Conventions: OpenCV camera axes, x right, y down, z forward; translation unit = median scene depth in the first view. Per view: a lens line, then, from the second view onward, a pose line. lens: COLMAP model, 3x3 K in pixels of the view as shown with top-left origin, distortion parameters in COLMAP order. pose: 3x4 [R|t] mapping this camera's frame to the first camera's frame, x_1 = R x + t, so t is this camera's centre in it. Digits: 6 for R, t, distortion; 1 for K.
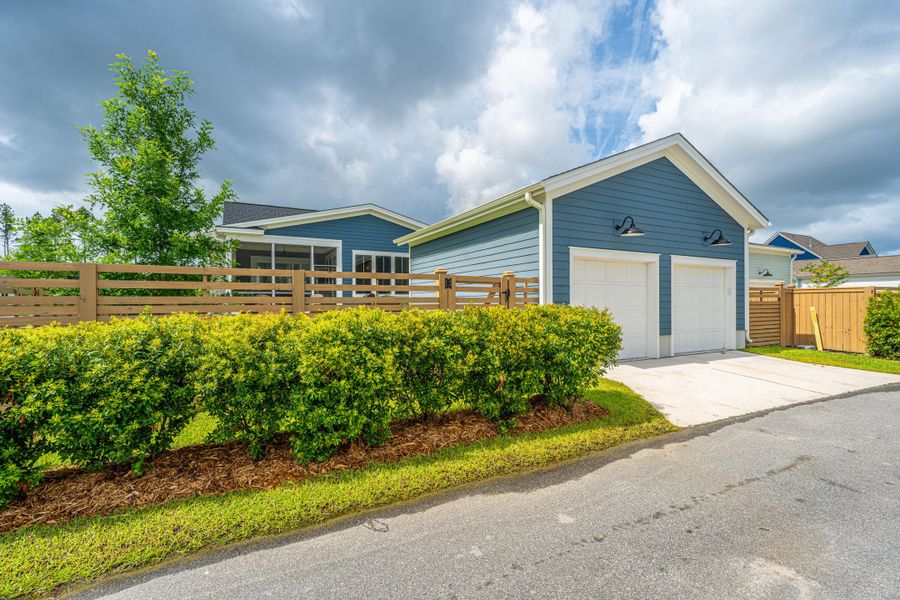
lens RADIAL K [[395.4, 0, 449.9], [0, 395.4, 301.6], [0, 0, 1]] dist [-0.001297, -0.000049]
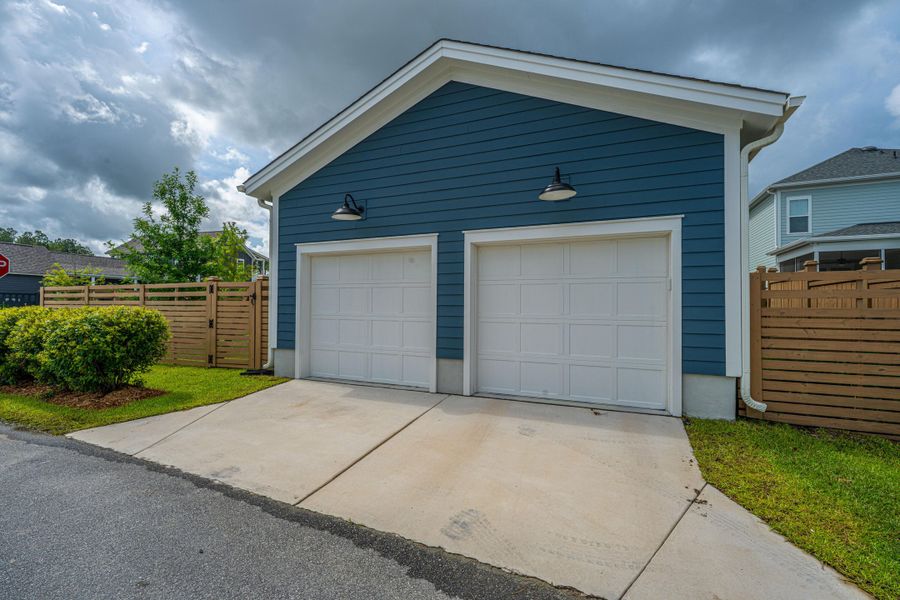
lens RADIAL K [[387.4, 0, 450.0], [0, 387.4, 298.7], [0, 0, 1]] dist [0.000436, -0.000106]
pose [[0.633809, -0.004076, -0.773479, 1.101540], [-0.002808, 0.999967, -0.007570, -0.007151], [0.773484, 0.006970, 0.633777, 0.643897]]
